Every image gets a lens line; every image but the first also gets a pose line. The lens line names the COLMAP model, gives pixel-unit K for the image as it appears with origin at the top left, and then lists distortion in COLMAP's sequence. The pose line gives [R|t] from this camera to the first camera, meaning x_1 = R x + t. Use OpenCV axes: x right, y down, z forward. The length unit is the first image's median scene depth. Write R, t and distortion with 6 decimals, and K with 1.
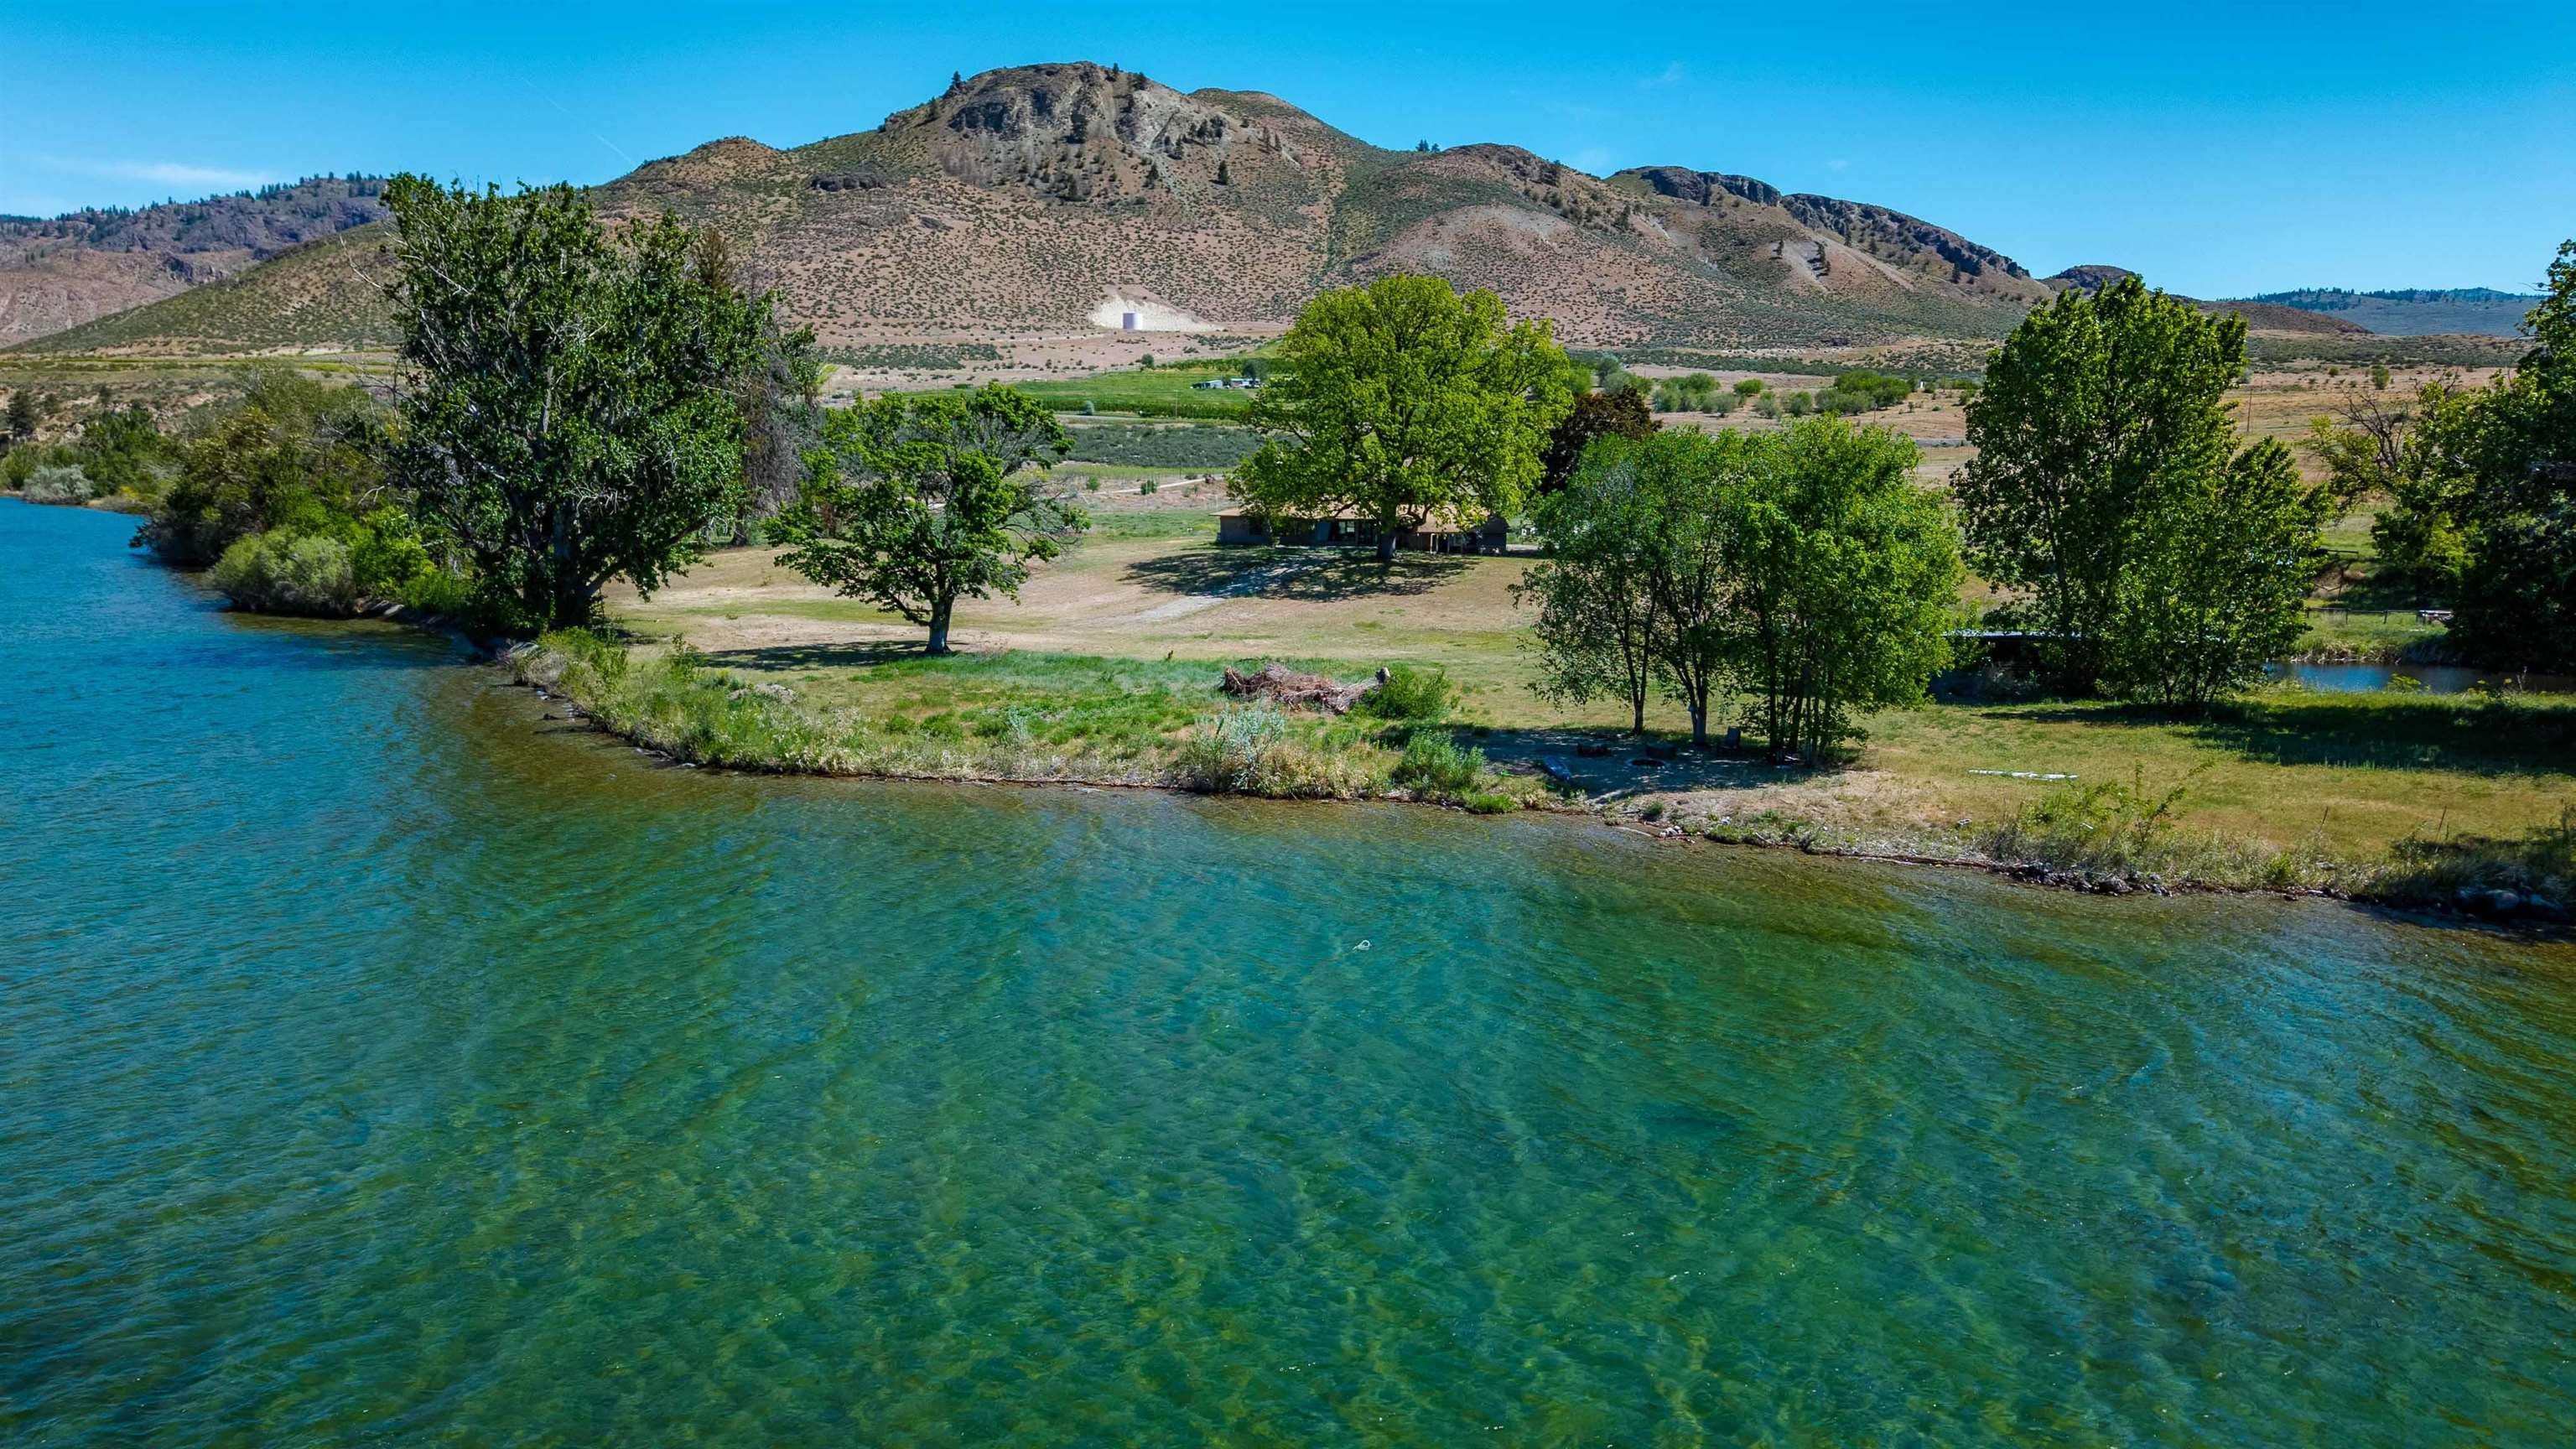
lens RADIAL K [[1663.8, 0, 1272.3], [0, 1663.8, 781.5], [0, 0, 1]] dist [0.106110, -0.244663]
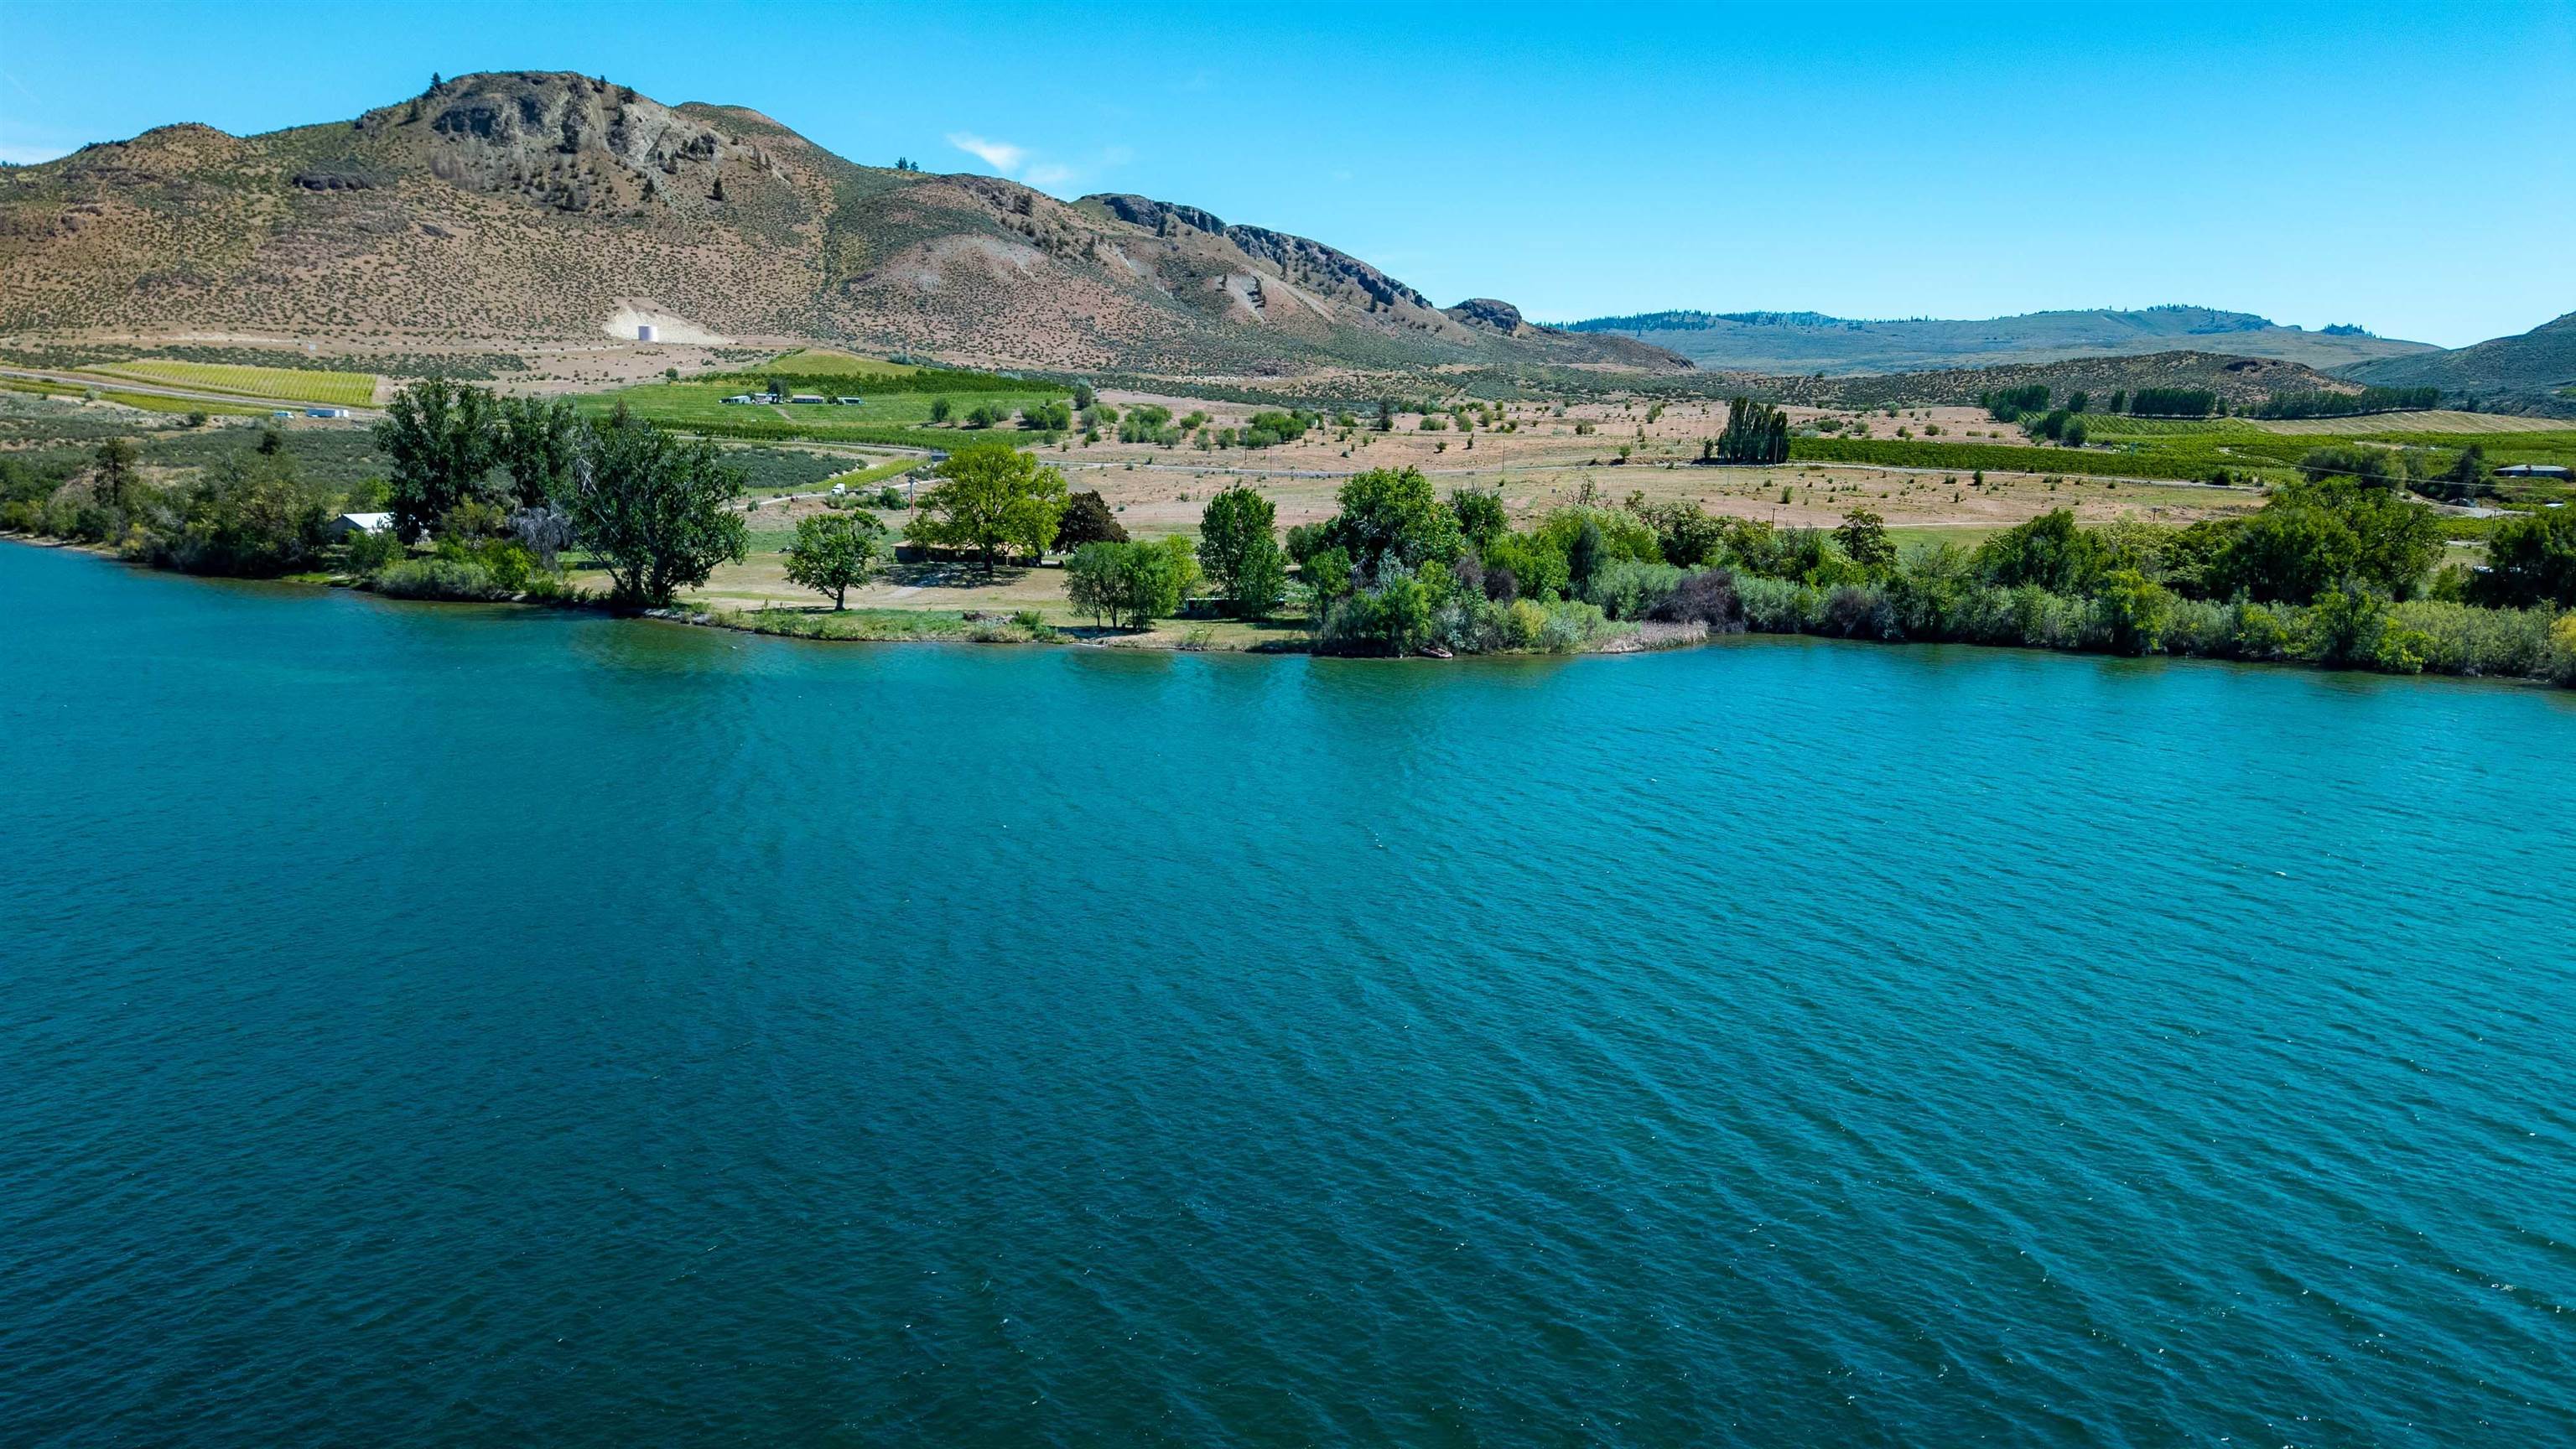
lens RADIAL K [[1691.6, 0, 1245.0], [0, 1691.6, 785.9], [0, 0, 1]] dist [0.002652, -0.000596]
pose [[0.959348, -0.043292, 0.278886, -0.024766], [0.040840, 0.999059, 0.014599, 0.013497], [-0.279255, -0.002616, 0.960213, -0.125809]]
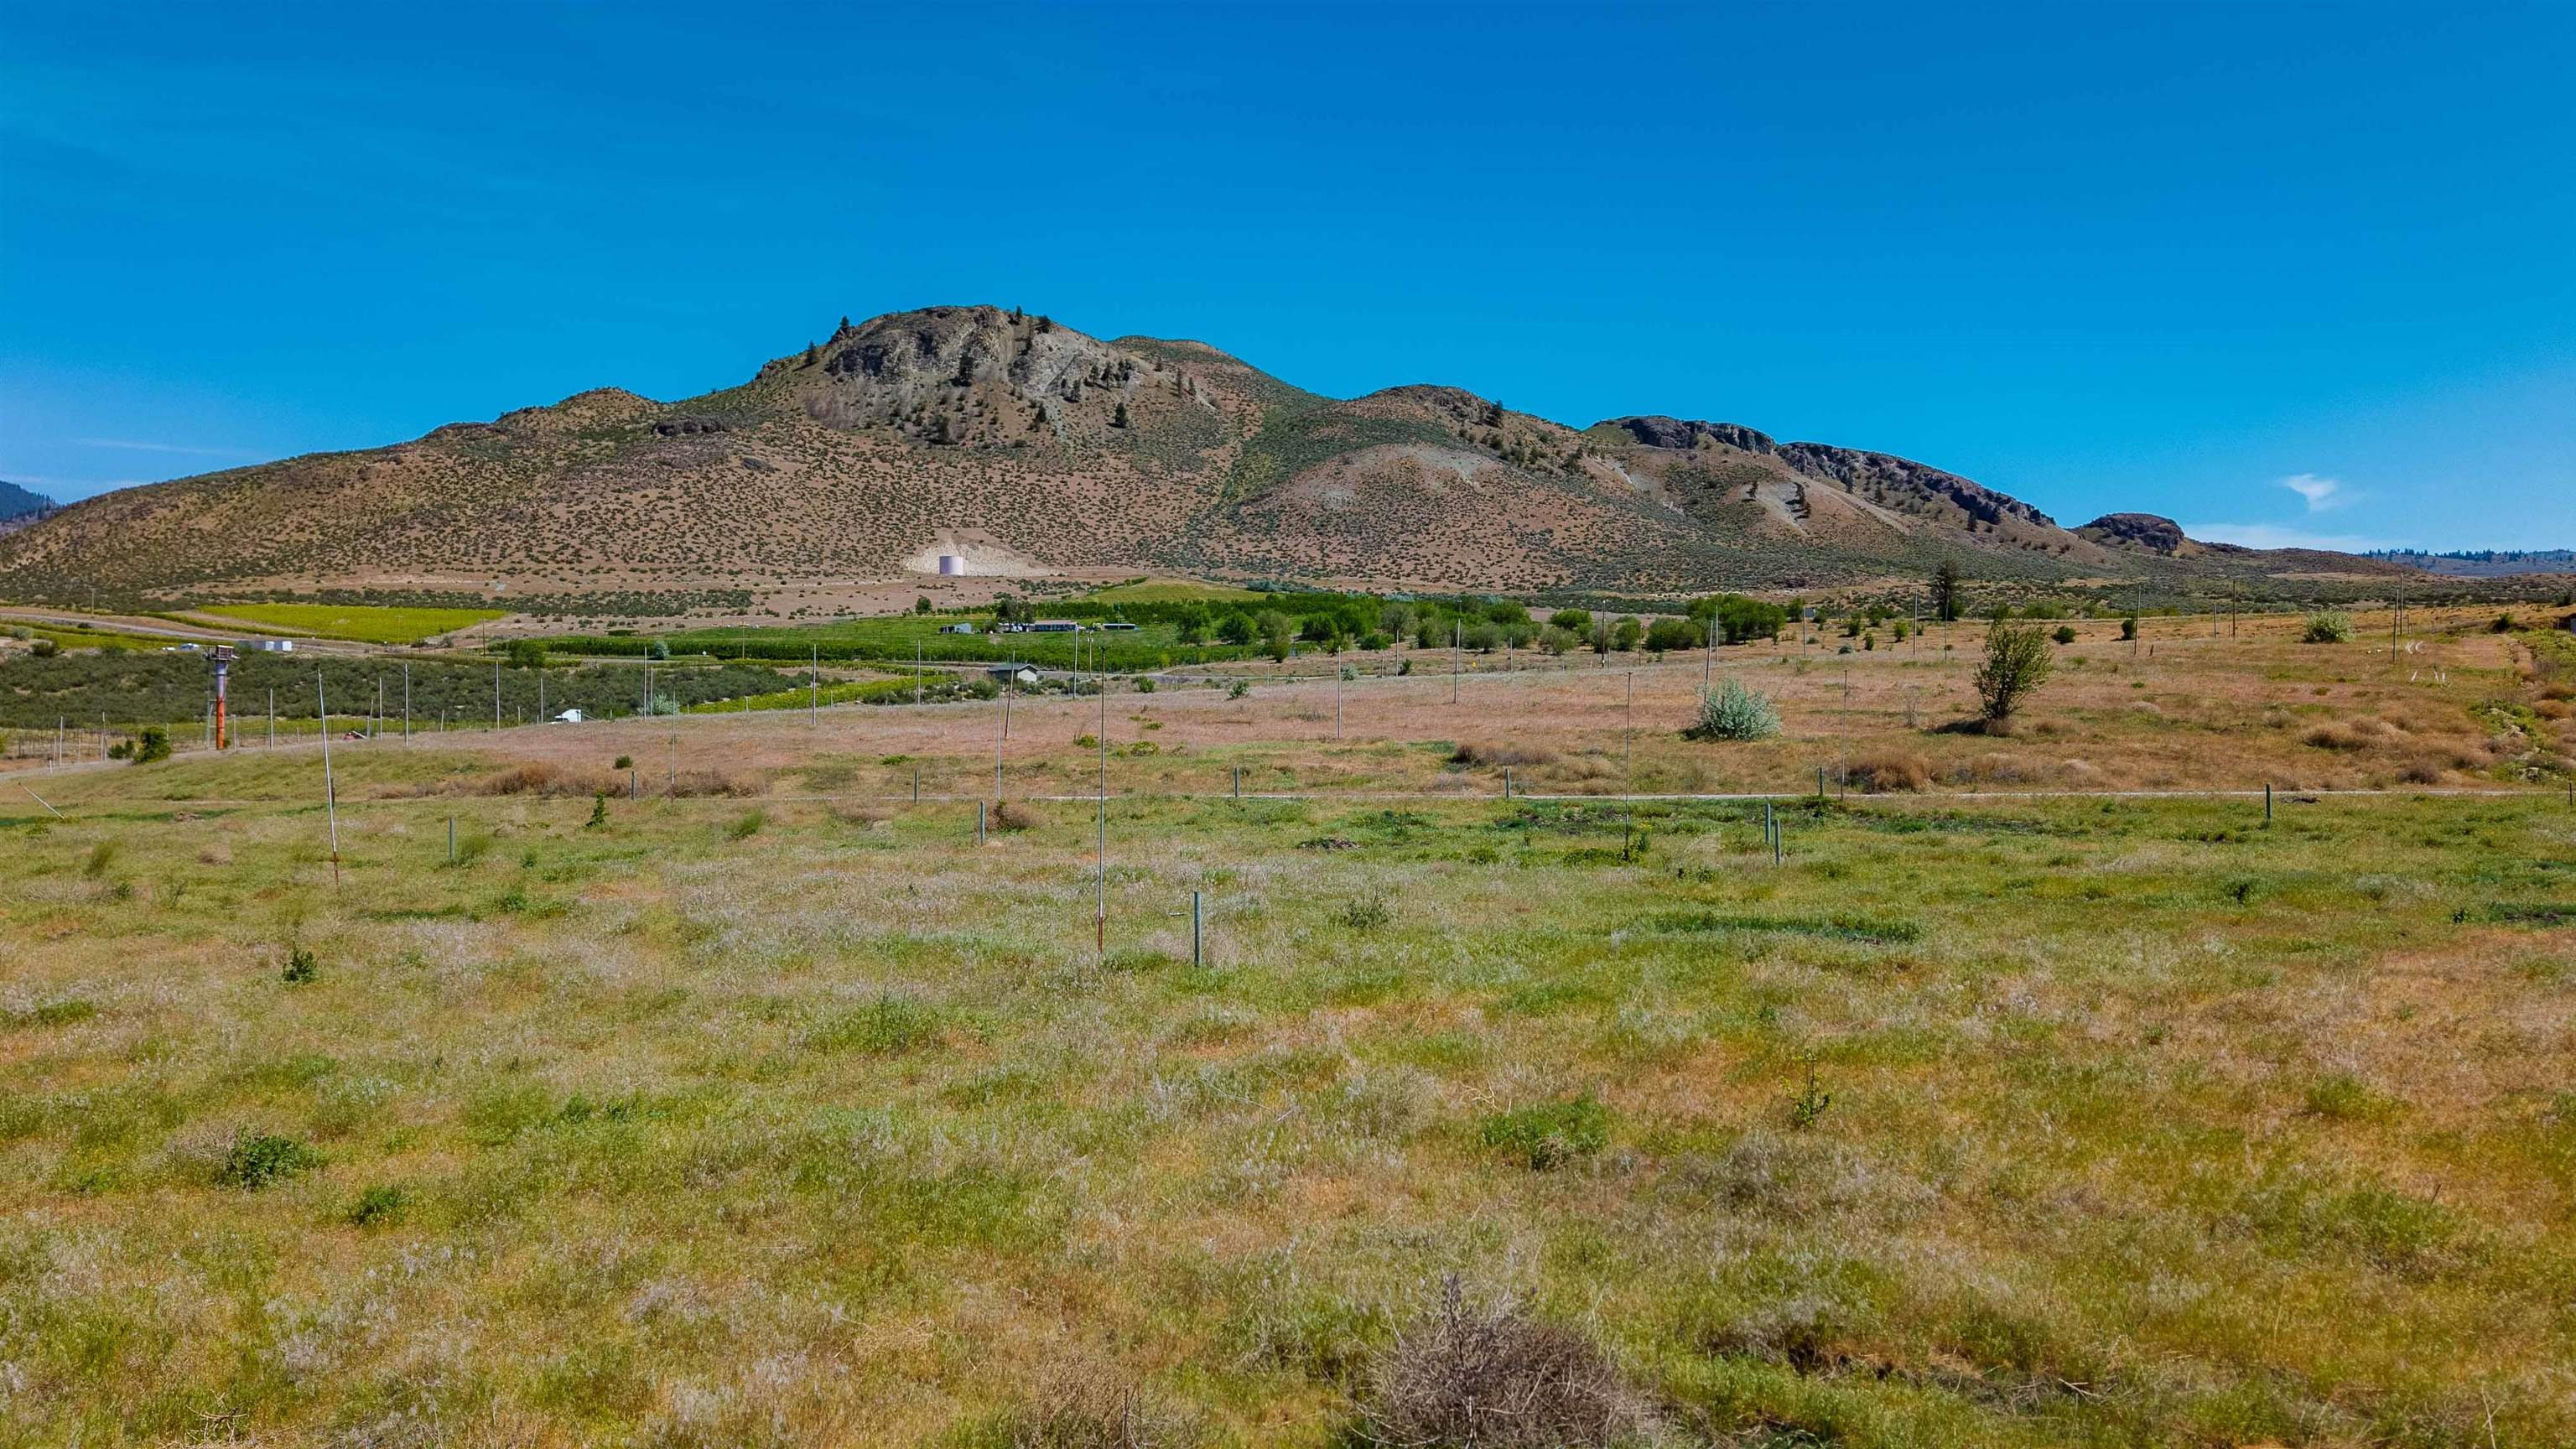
lens RADIAL K [[1663.8, 0, 1272.3], [0, 1663.8, 781.5], [0, 0, 1]] dist [0.106110, -0.244663]
pose [[0.998988, -0.003444, -0.044855, 0.092927], [-0.003682, 0.987459, -0.157831, -0.027193], [0.044836, 0.157836, 0.986447, 0.151150]]
